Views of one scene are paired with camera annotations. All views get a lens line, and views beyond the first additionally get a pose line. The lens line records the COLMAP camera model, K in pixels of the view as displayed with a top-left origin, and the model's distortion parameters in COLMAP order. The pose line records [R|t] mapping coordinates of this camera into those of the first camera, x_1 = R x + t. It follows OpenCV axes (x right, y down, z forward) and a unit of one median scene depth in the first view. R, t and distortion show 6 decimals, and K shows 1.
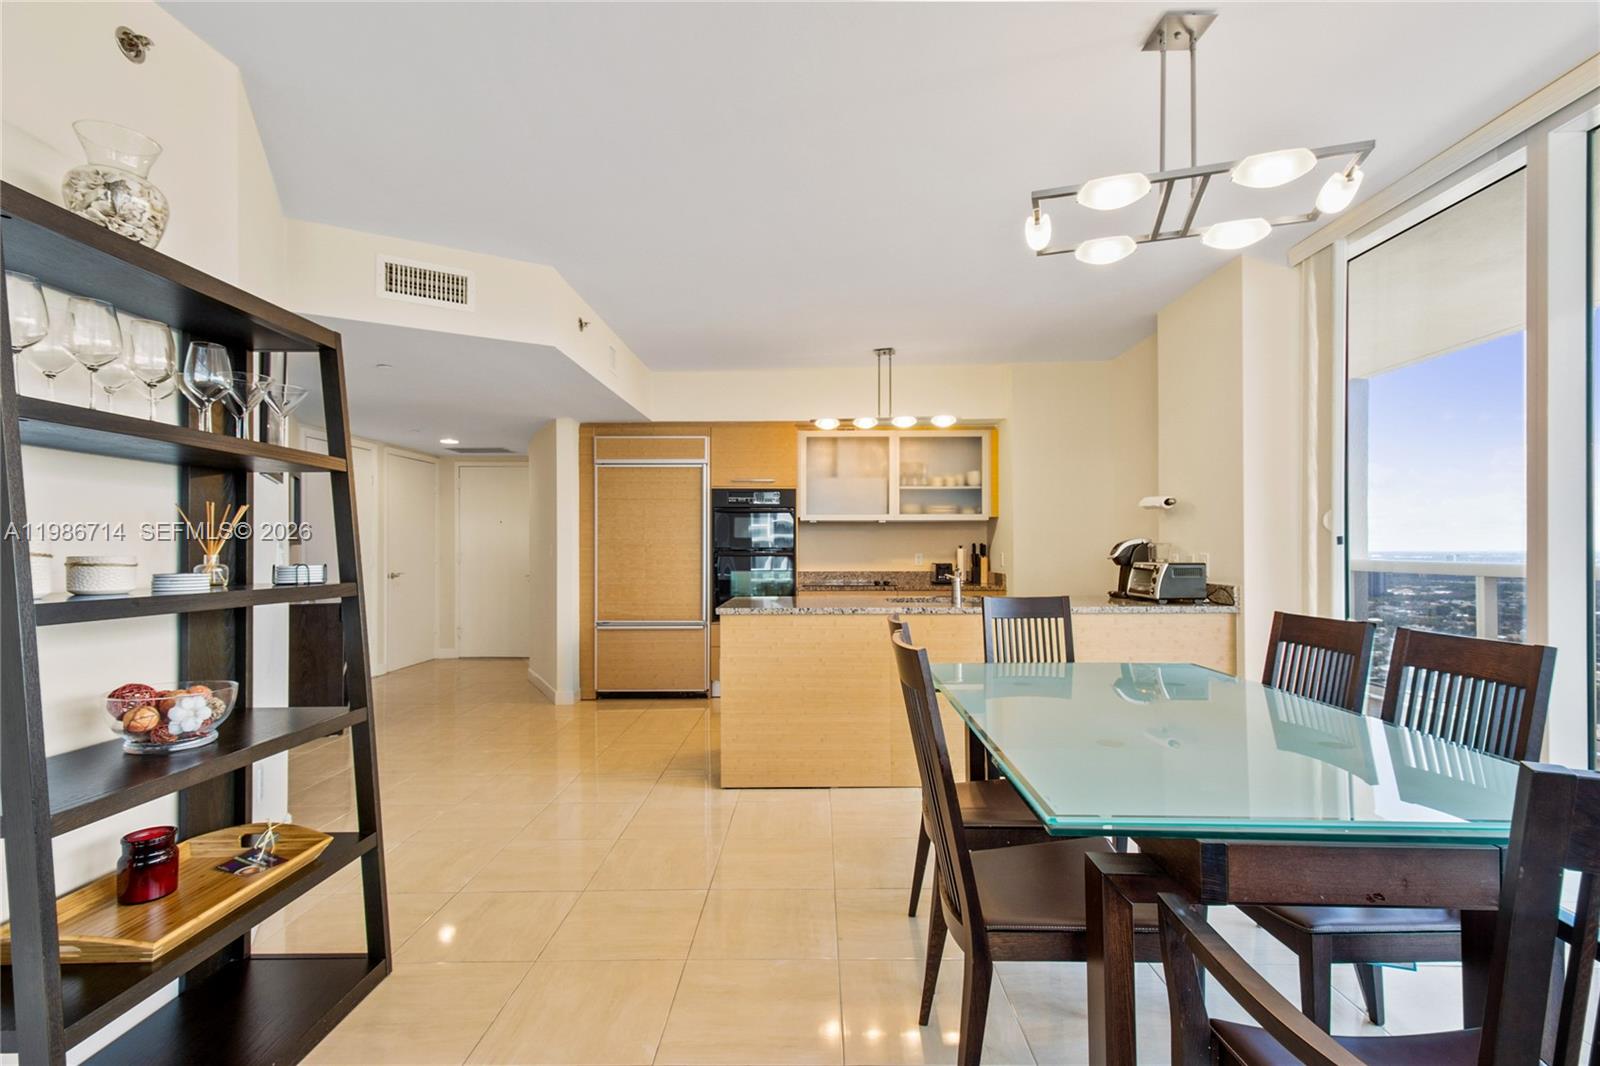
lens RADIAL K [[738.8, 0, 795.5], [0, 738.8, 546.3], [0, 0, 1]] dist [0.026938, -0.000741]
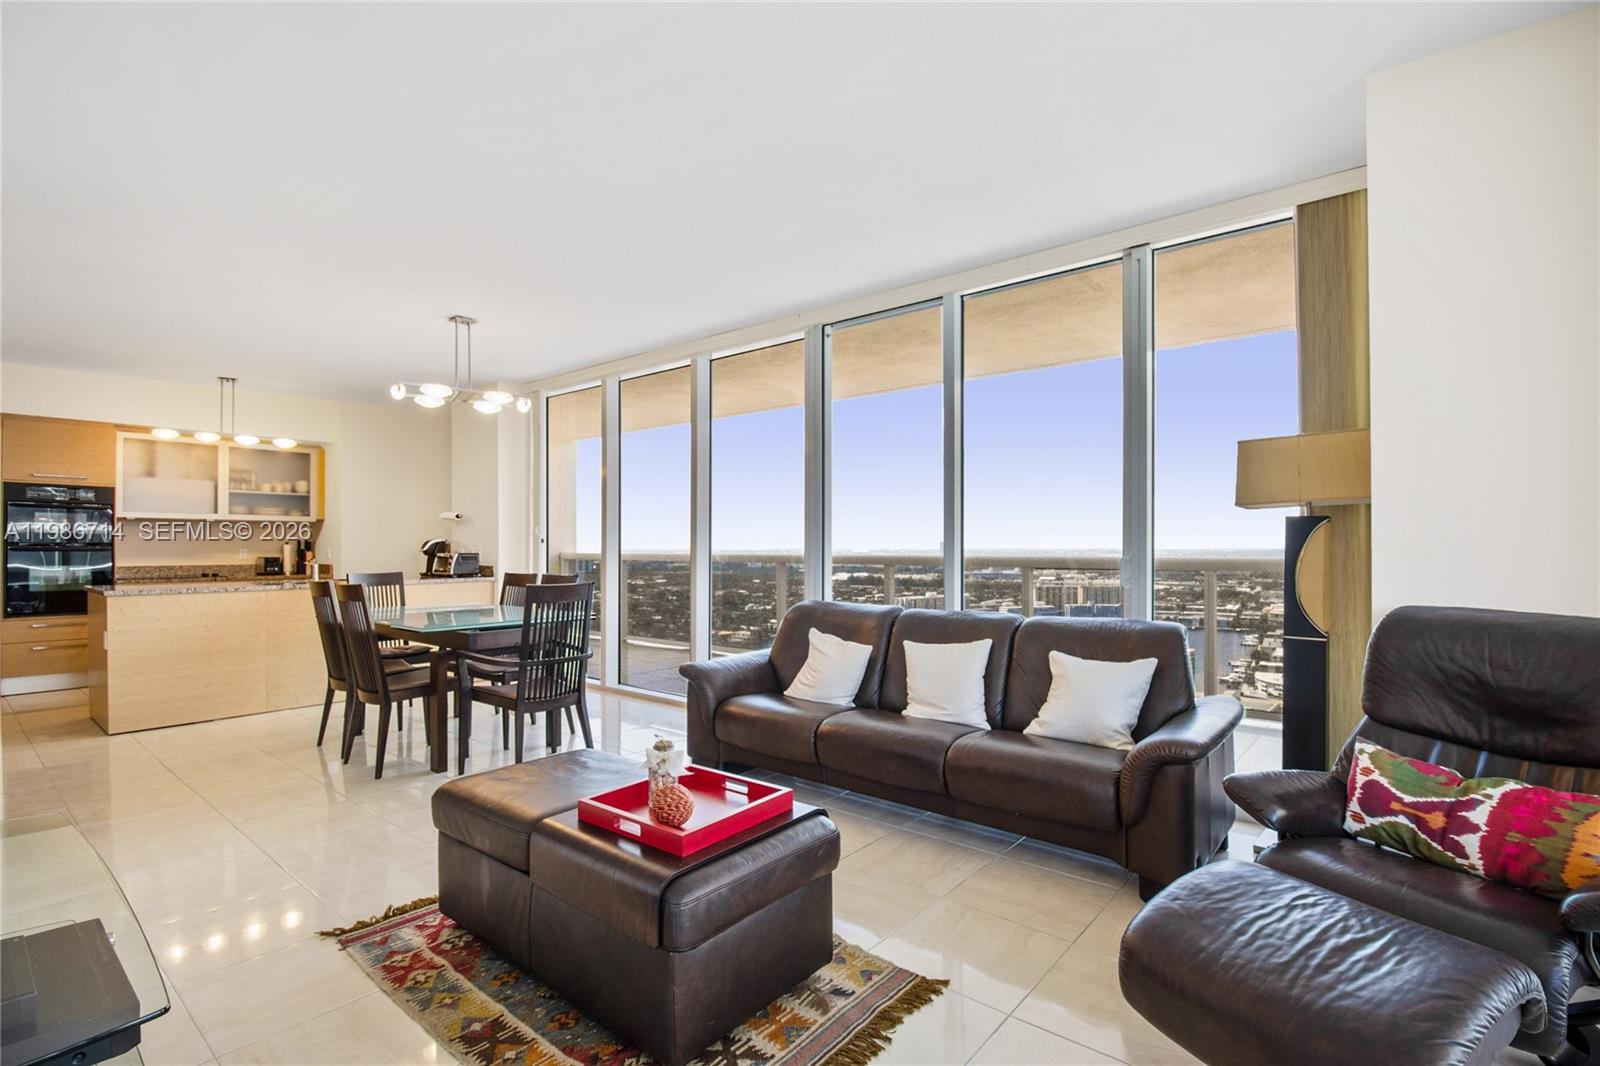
lens RADIAL K [[768.9, 0, 817.1], [0, 768.9, 545.6], [0, 0, 1]] dist [-0.005718, -0.010229]
pose [[0.616419, 0.002739, 0.787413, -0.234801], [-0.004775, 0.999989, 0.000259, 0.000319], [-0.787404, -0.003920, 0.616425, -0.456286]]
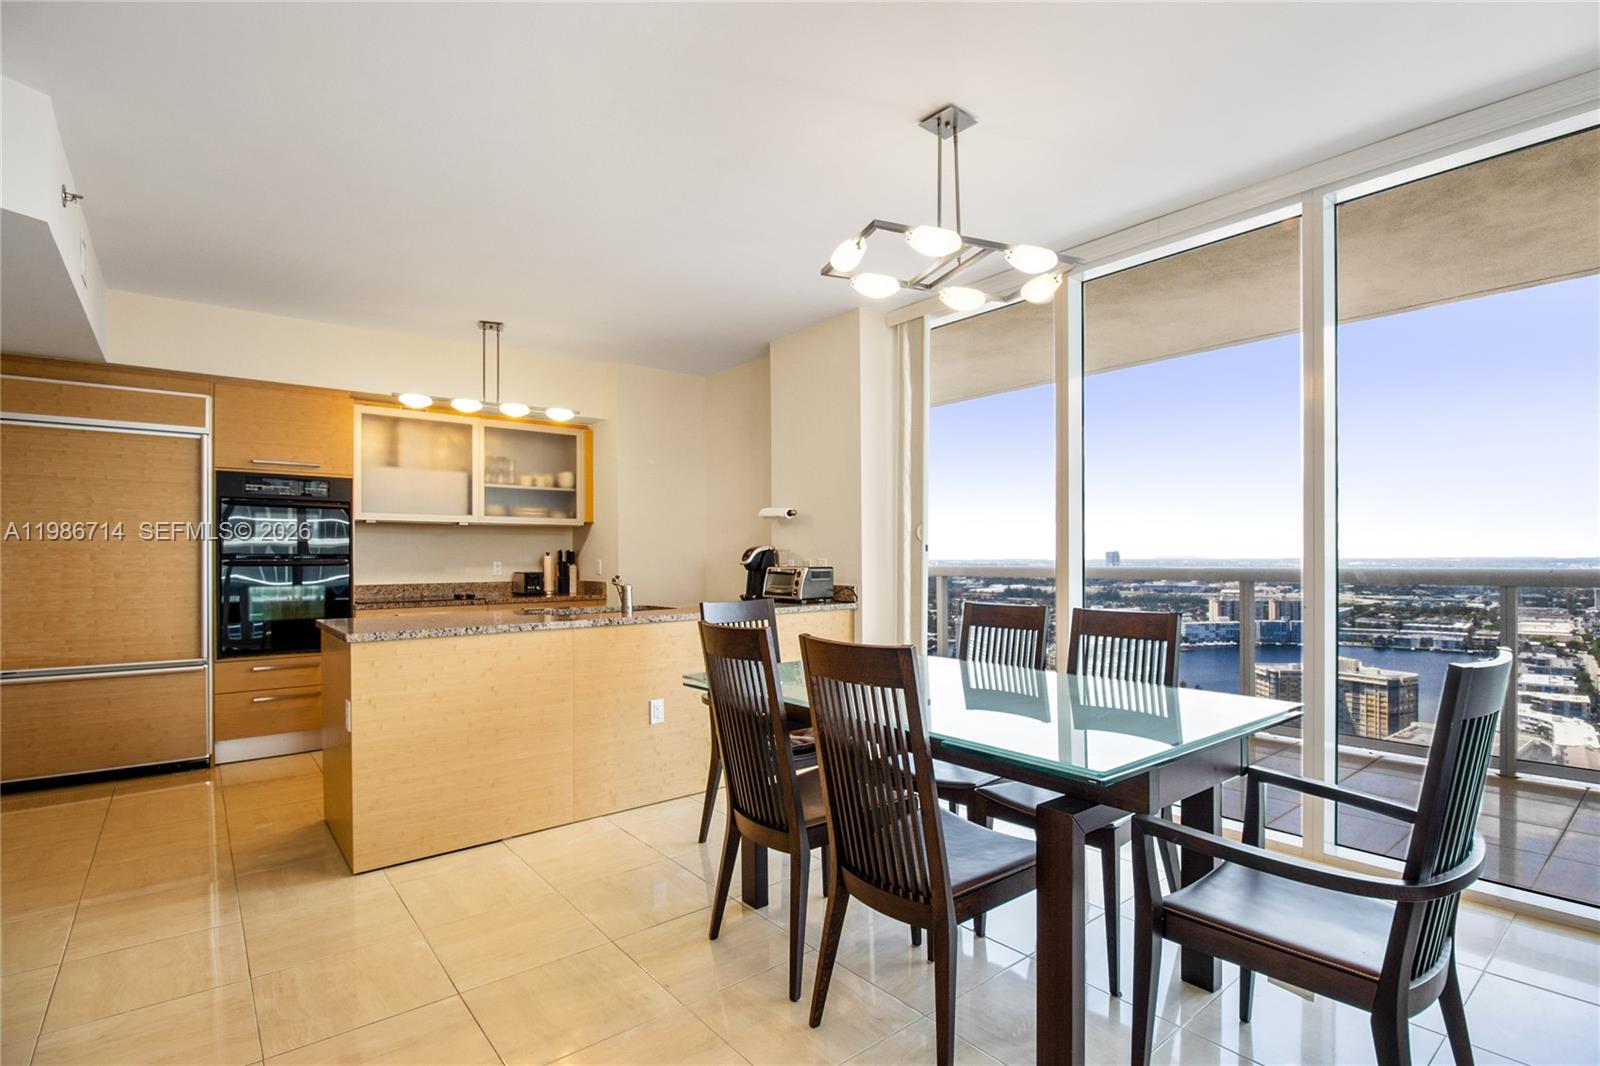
lens RADIAL K [[768.9, 0, 814.4], [0, 768.9, 558.6], [0, 0, 1]] dist [-0.005718, -0.010229]
pose [[0.756213, -0.001455, 0.654324, -0.159459], [-0.000646, 0.999995, 0.002971, 0.003796], [-0.654325, -0.002669, 0.756209, 0.073469]]
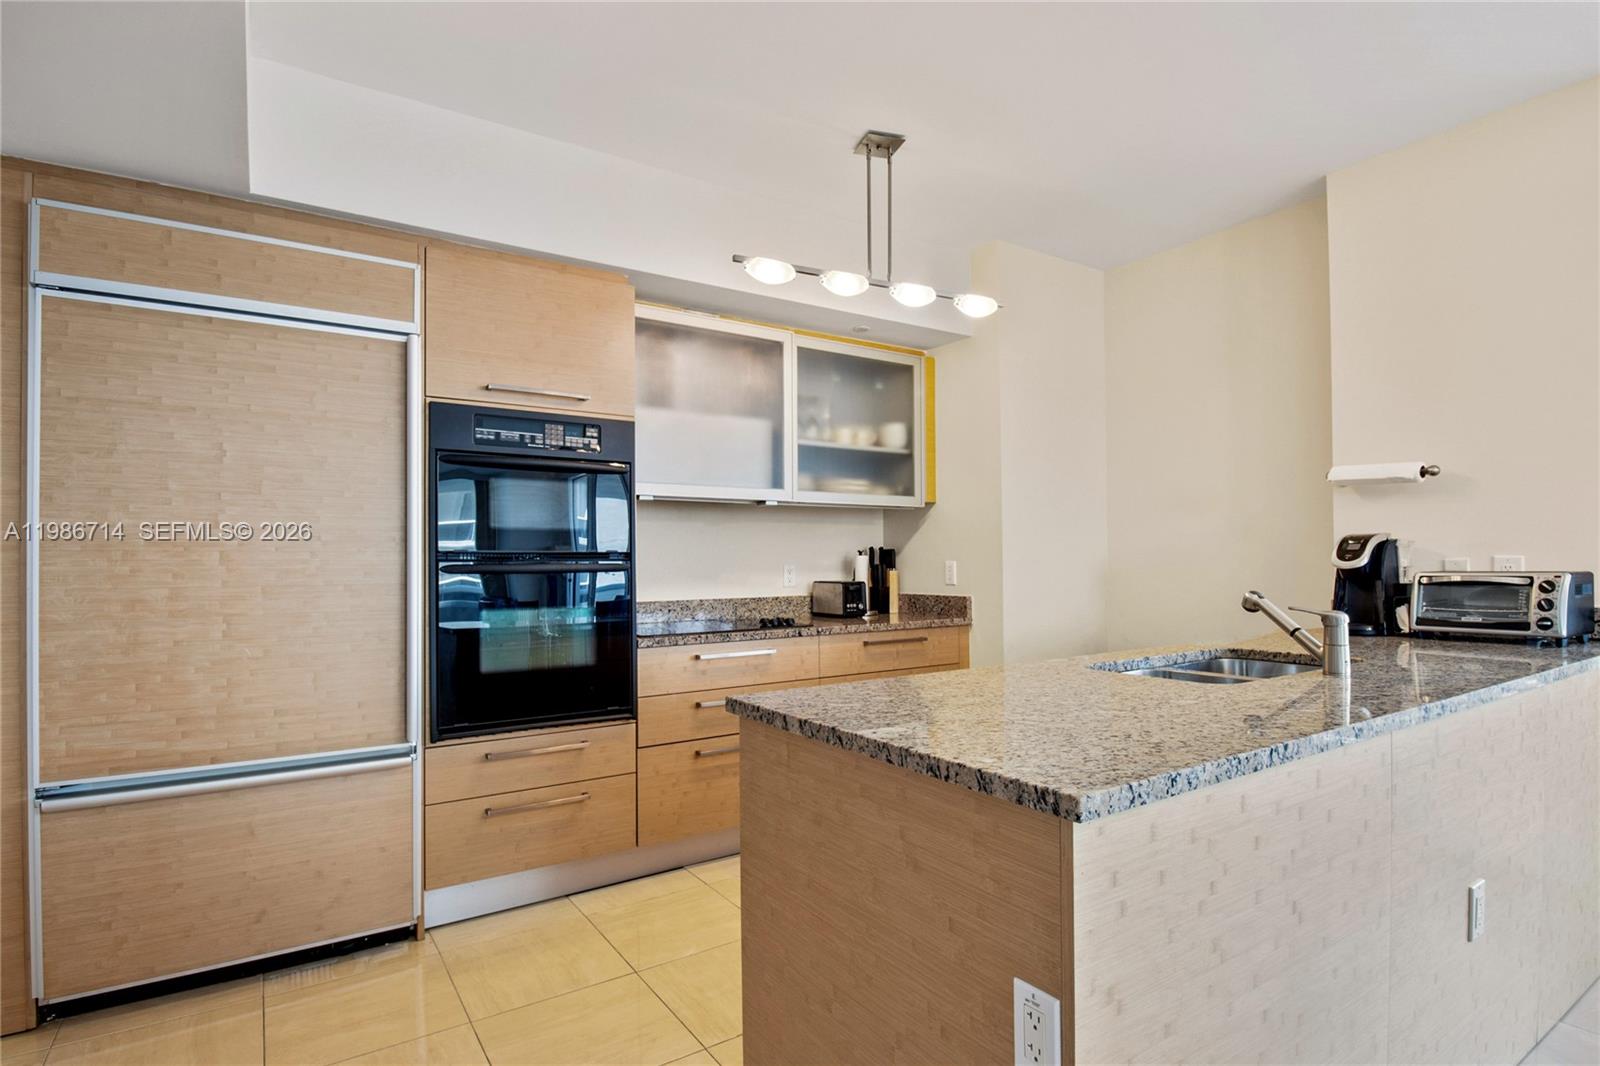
lens RADIAL K [[825.0, 0, 813.9], [0, 825.0, 551.7], [0, 0, 1]] dist [-0.006811, -0.008887]
pose [[0.808116, 0.002015, 0.589020, -0.206645], [0.003533, 0.999960, -0.008269, 0.006061], [-0.589013, 0.008763, 0.808076, 0.531360]]
